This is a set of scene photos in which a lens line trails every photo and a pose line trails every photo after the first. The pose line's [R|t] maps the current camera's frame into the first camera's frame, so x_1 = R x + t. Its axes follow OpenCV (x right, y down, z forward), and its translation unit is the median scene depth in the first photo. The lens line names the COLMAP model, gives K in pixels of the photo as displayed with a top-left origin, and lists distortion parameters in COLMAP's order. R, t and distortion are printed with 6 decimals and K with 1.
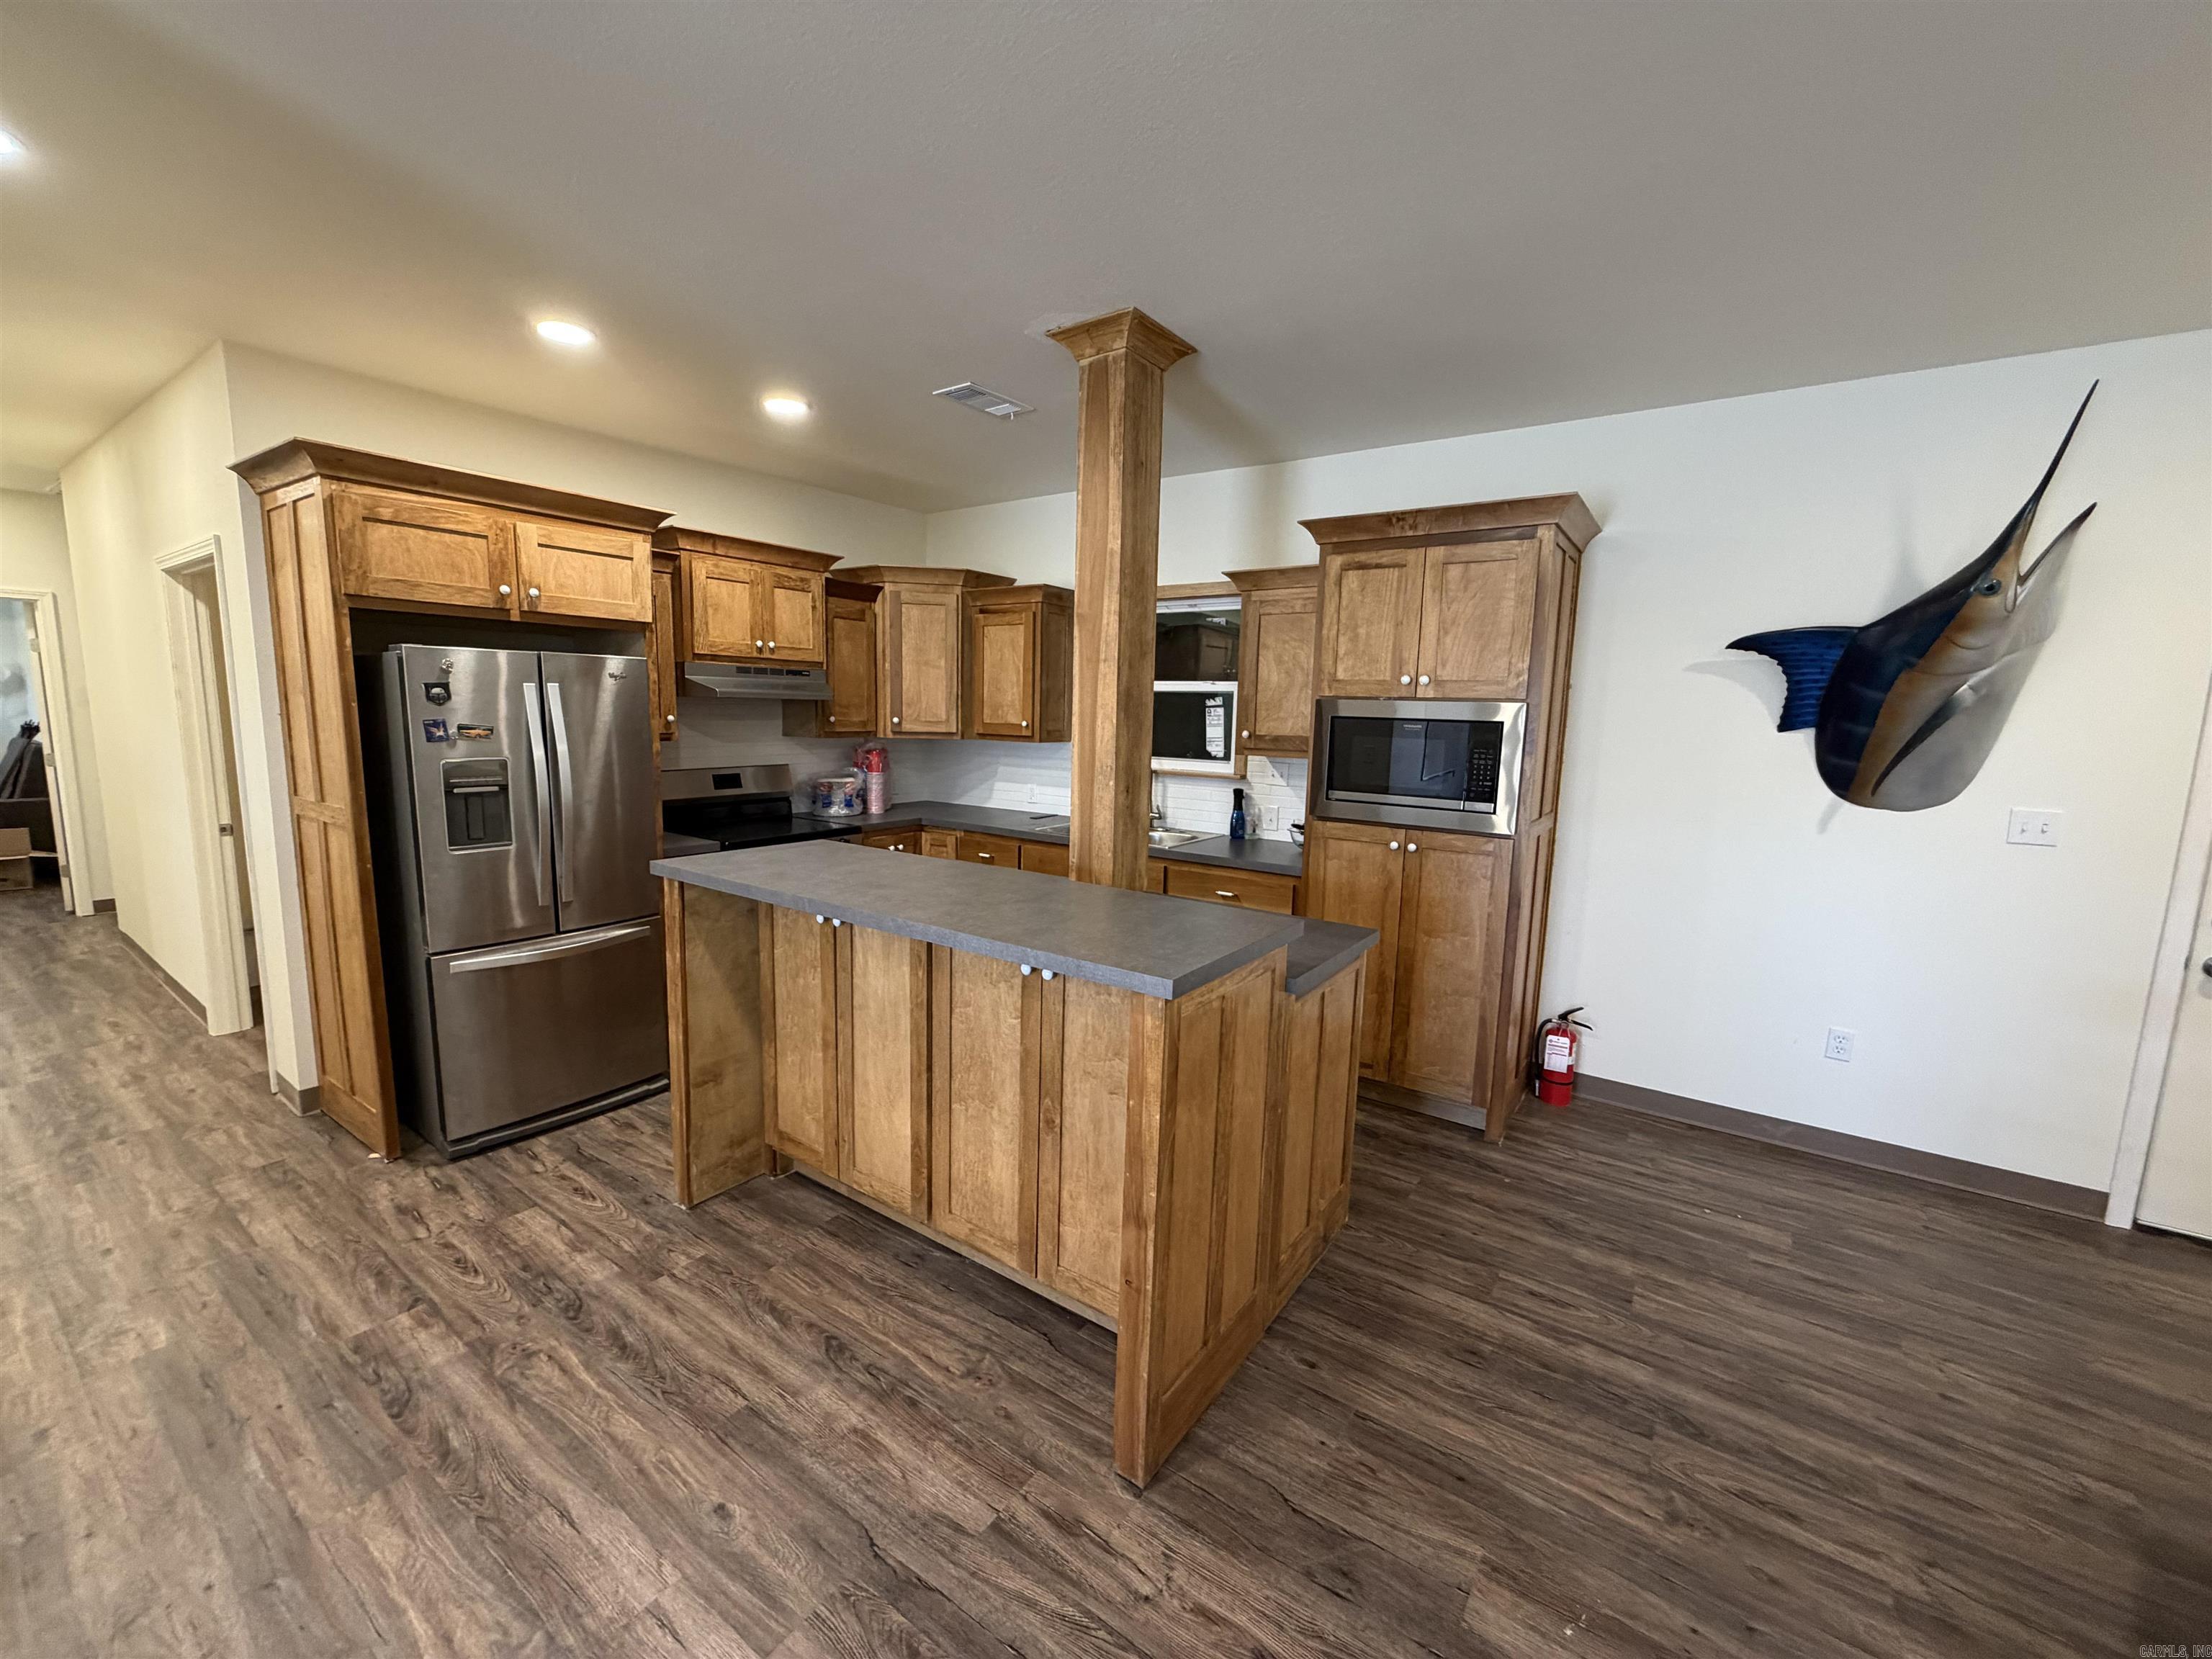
lens RADIAL K [[884.4, 0, 1098.4], [0, 884.4, 829.5], [0, 0, 1]] dist [0.000602, -0.000459]
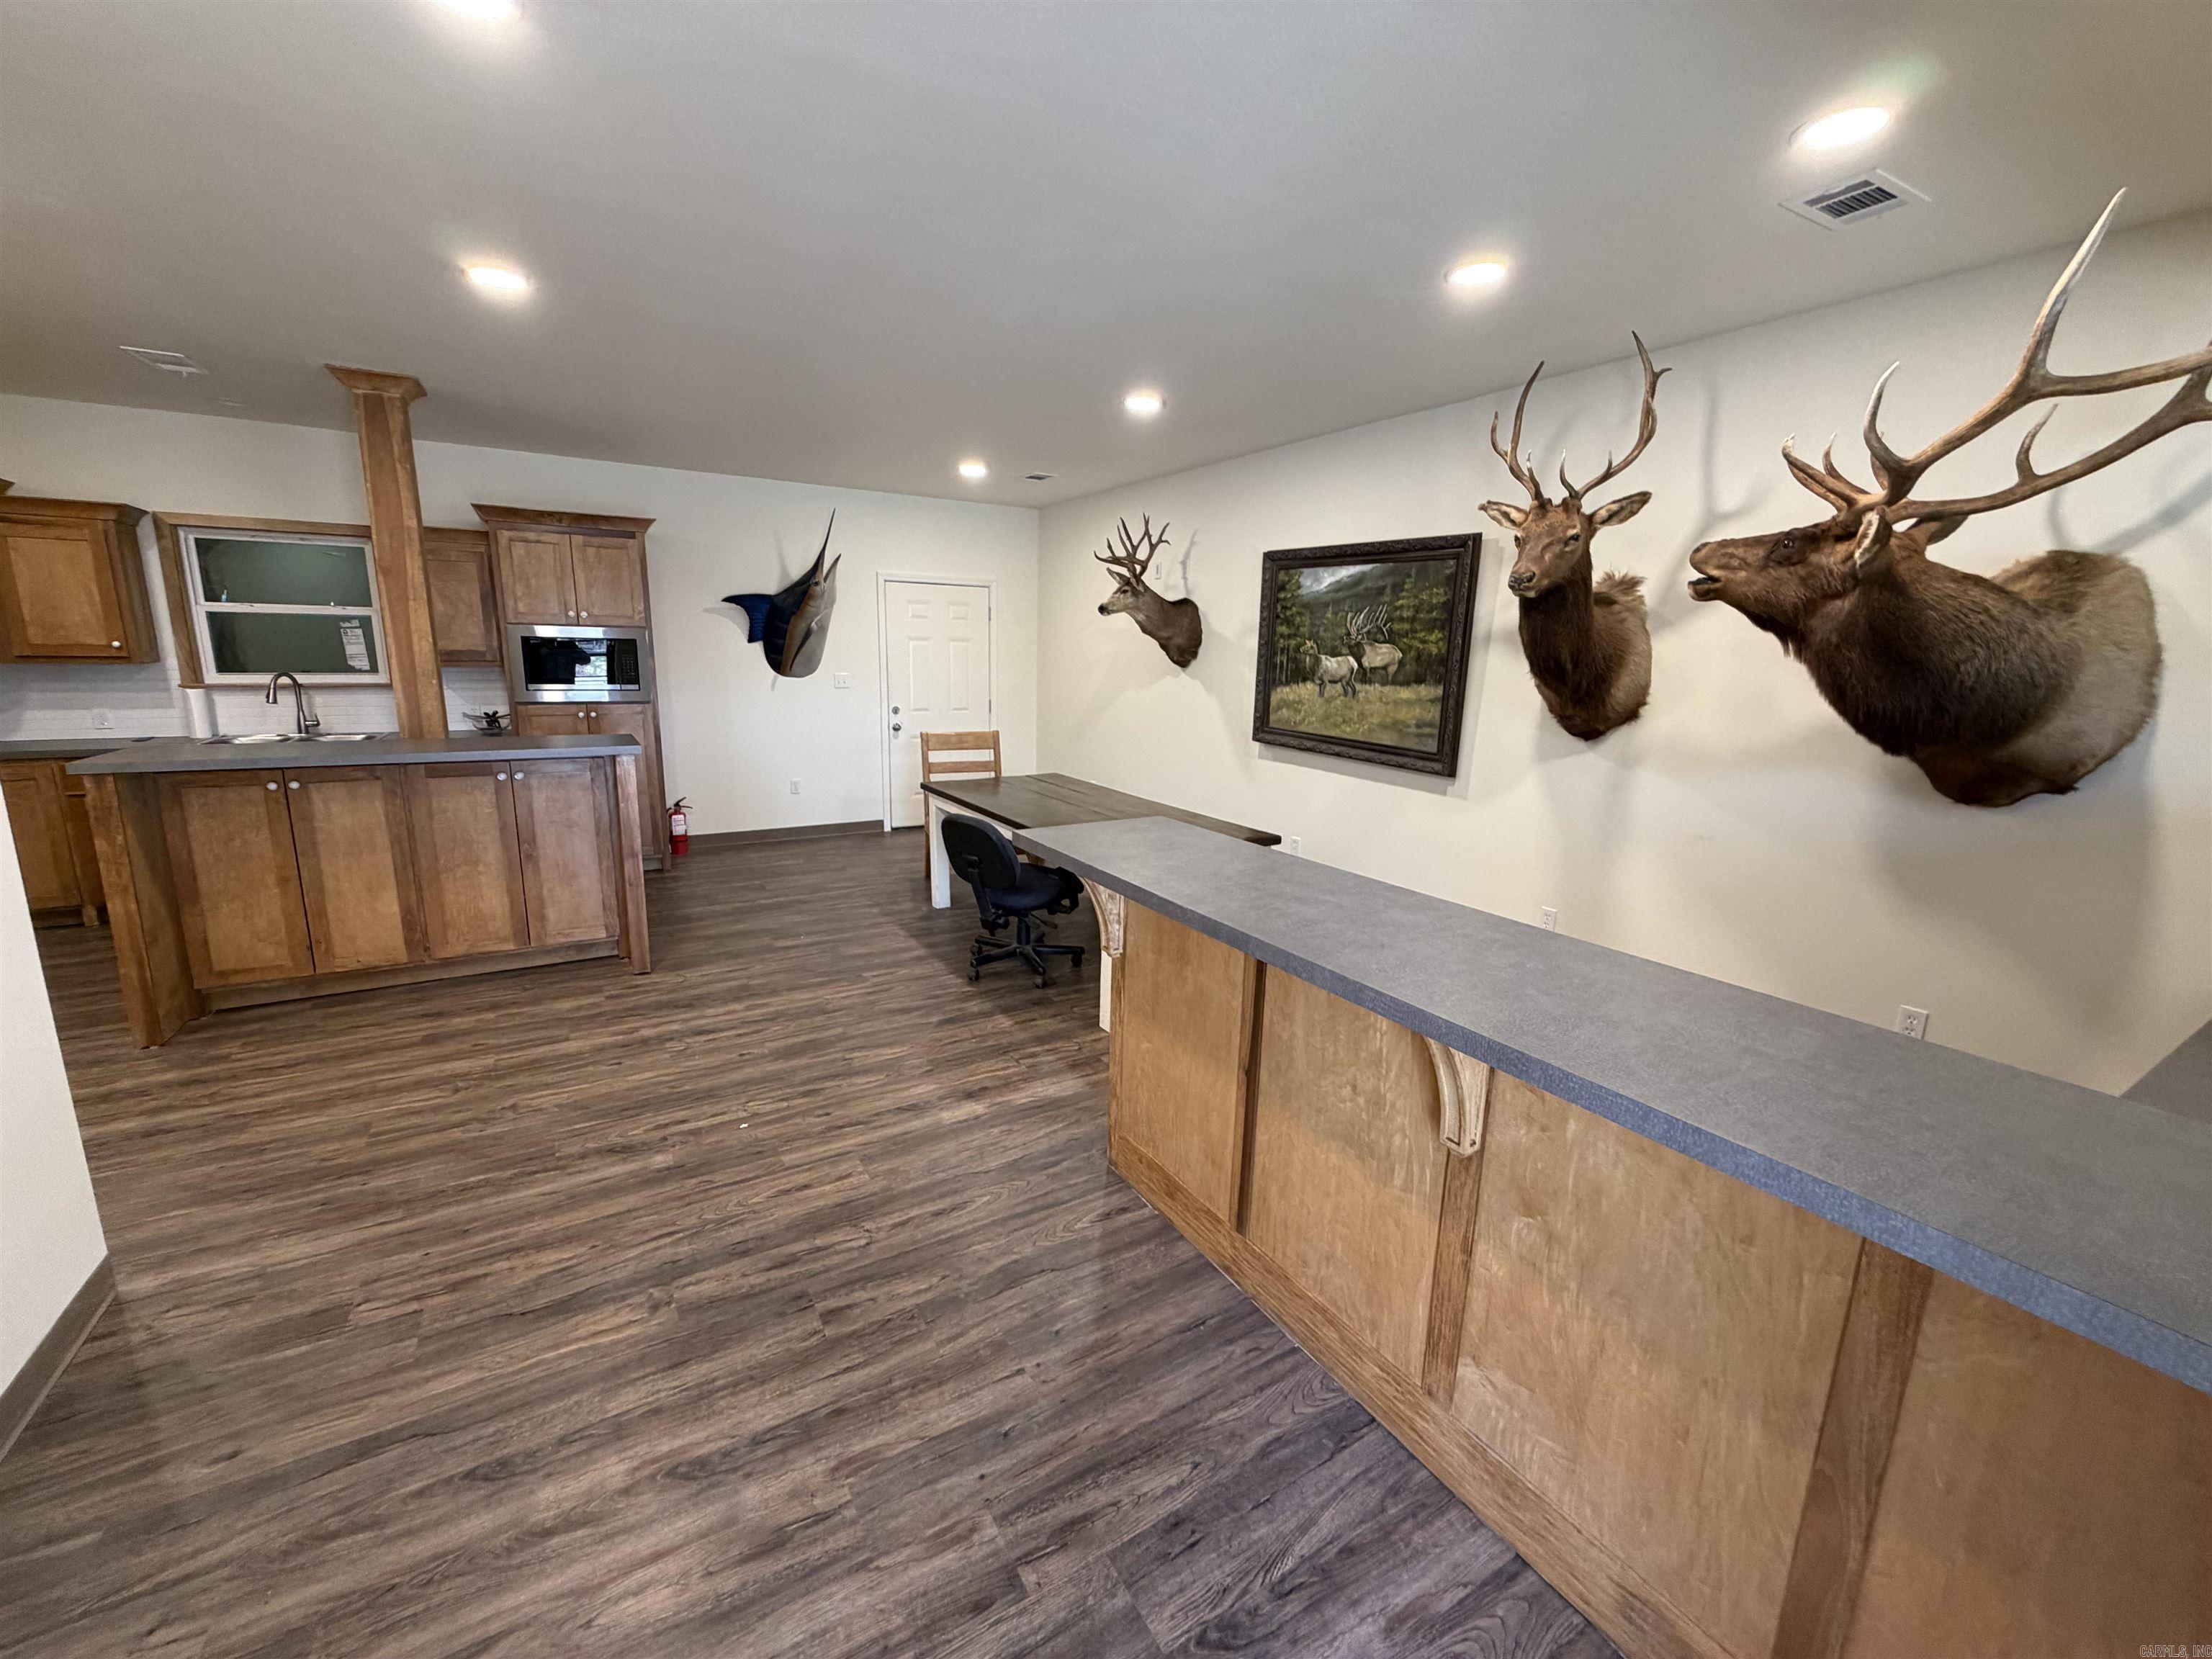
lens RADIAL K [[884.4, 0, 1094.0], [0, 884.4, 829.1], [0, 0, 1]] dist [0.000602, -0.000459]
pose [[0.412892, -0.198157, 0.888962, -0.906089], [0.115875, 0.979542, 0.164528, 0.076791], [-0.903379, 0.035077, 0.427407, -0.663265]]
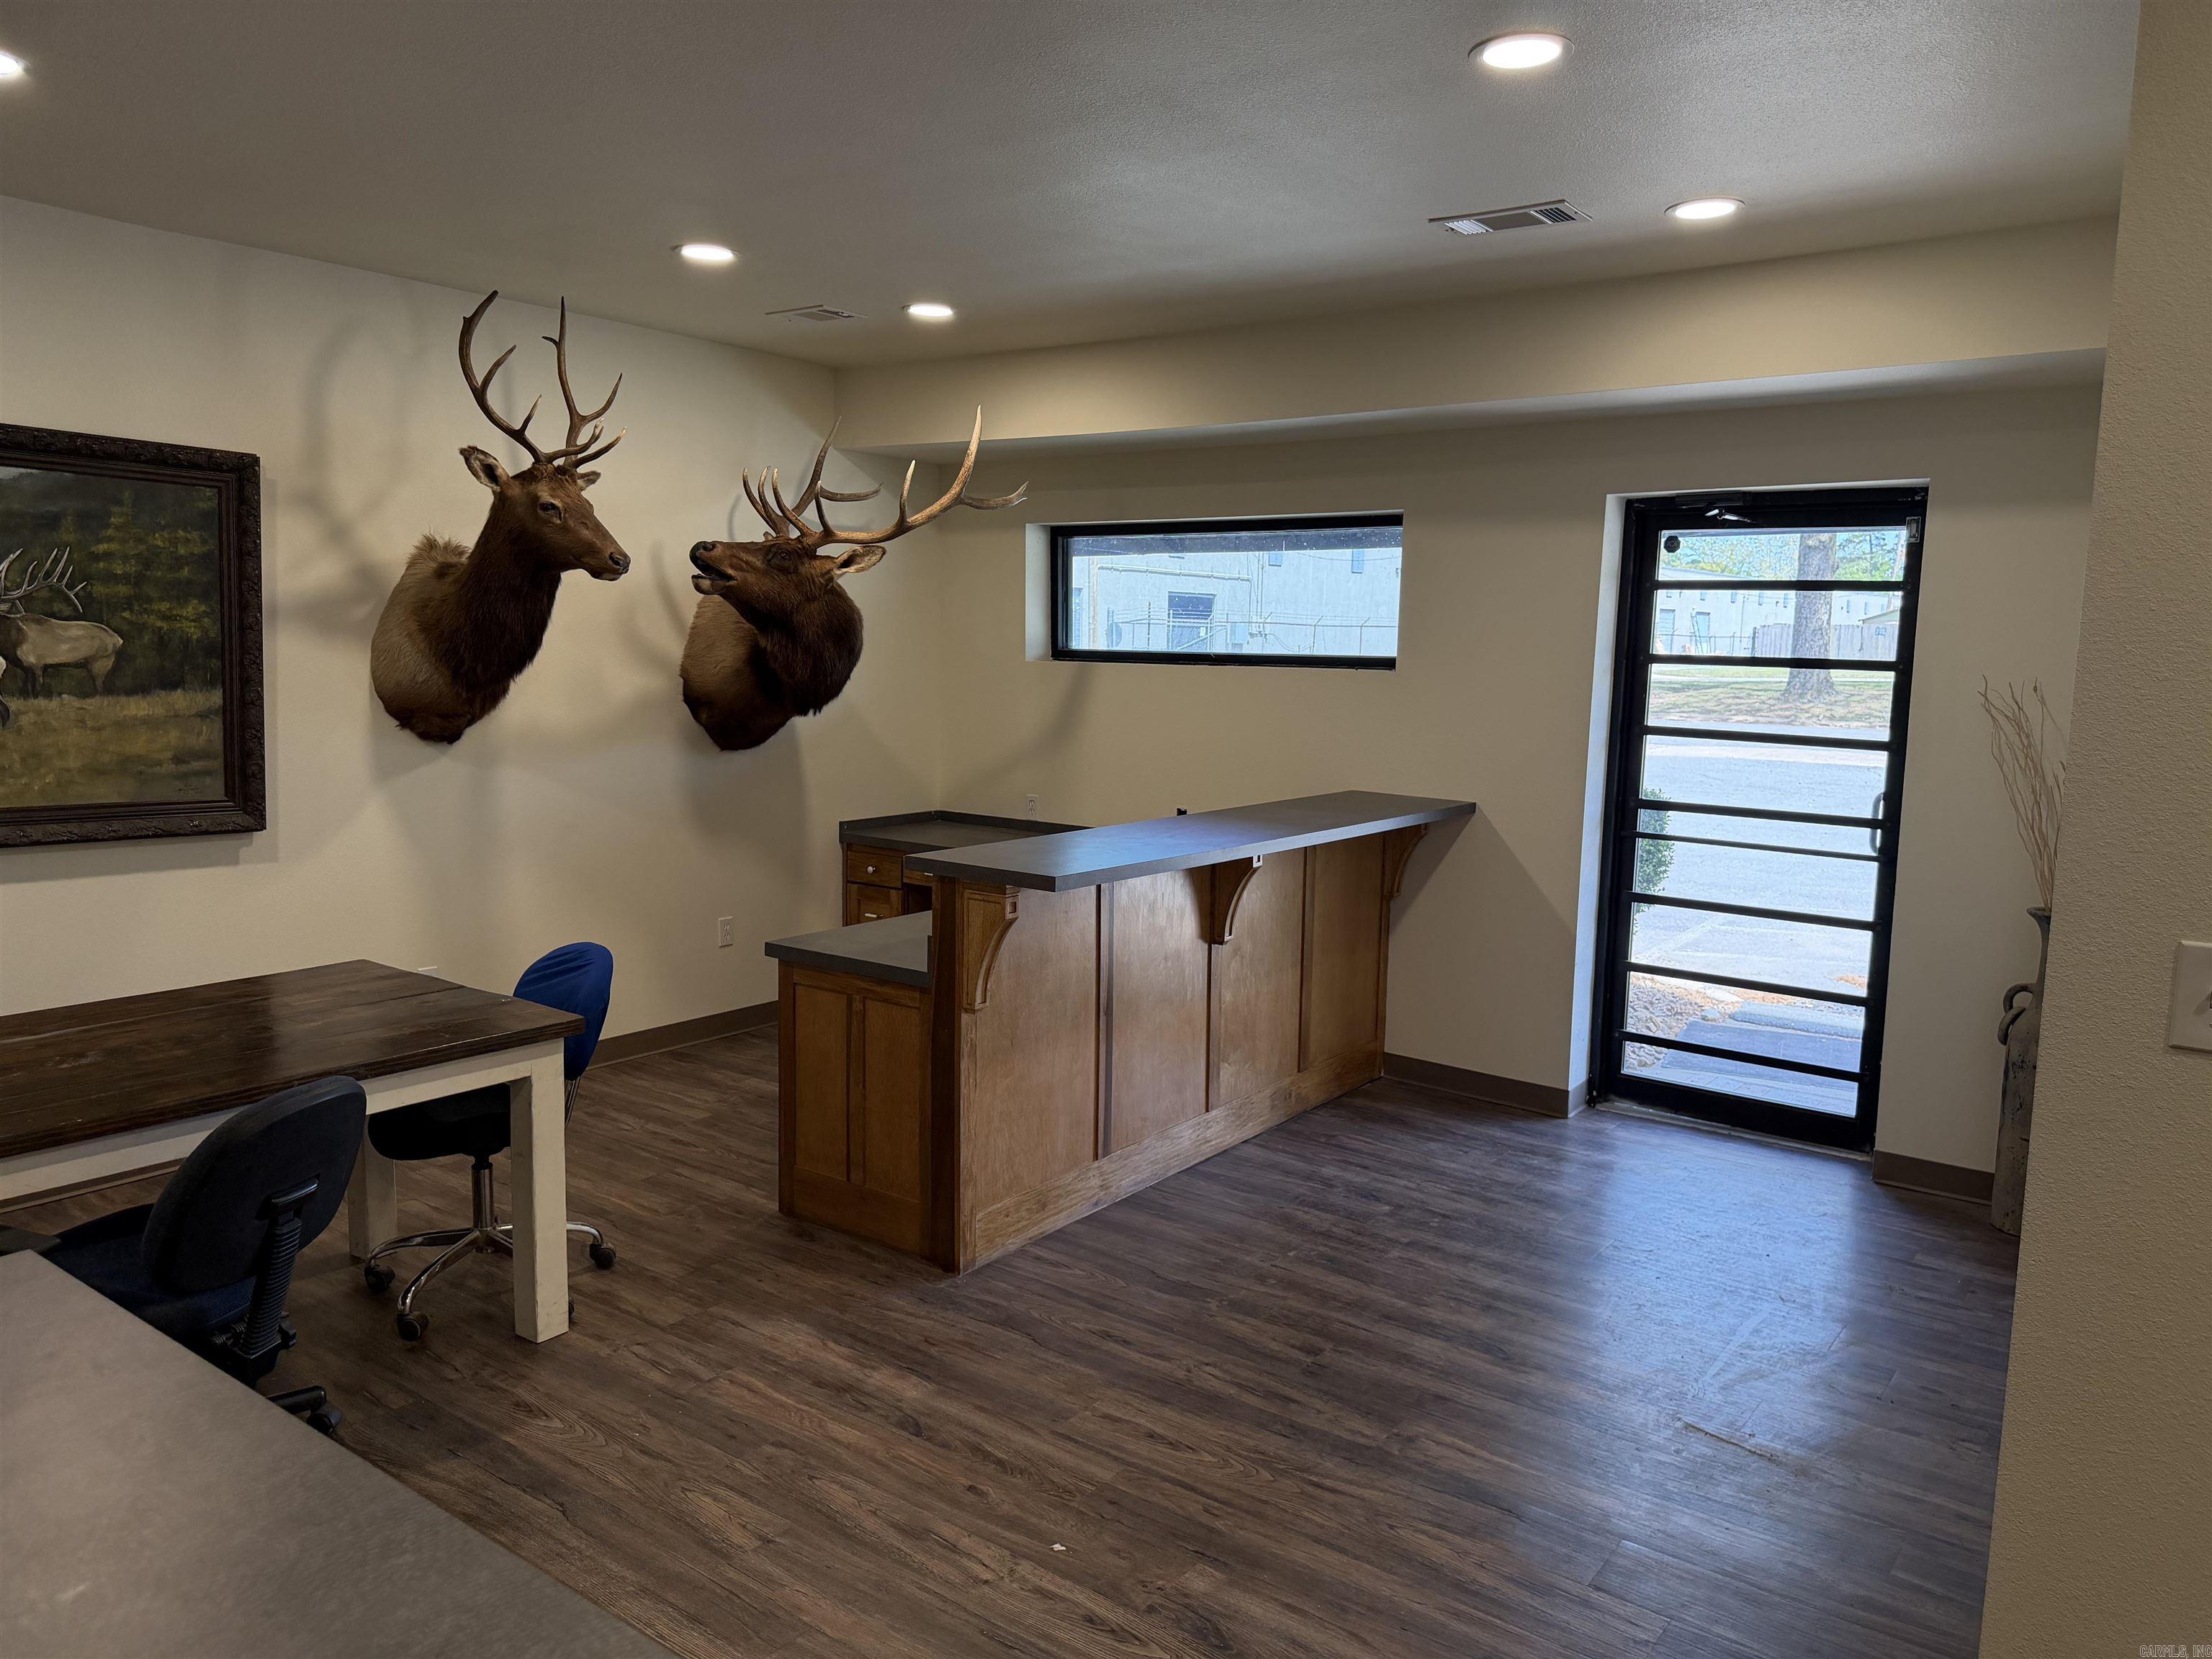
lens RADIAL K [[1605.1, 0, 1092.4], [0, 1605.1, 842.0], [0, 0, 1]] dist [0.025565, -0.016612]
pose [[-0.998589, -0.048196, 0.022290, -0.270271], [-0.040503, 0.962785, 0.267215, -0.166004], [-0.034339, 0.265935, -0.963379, 0.976715]]
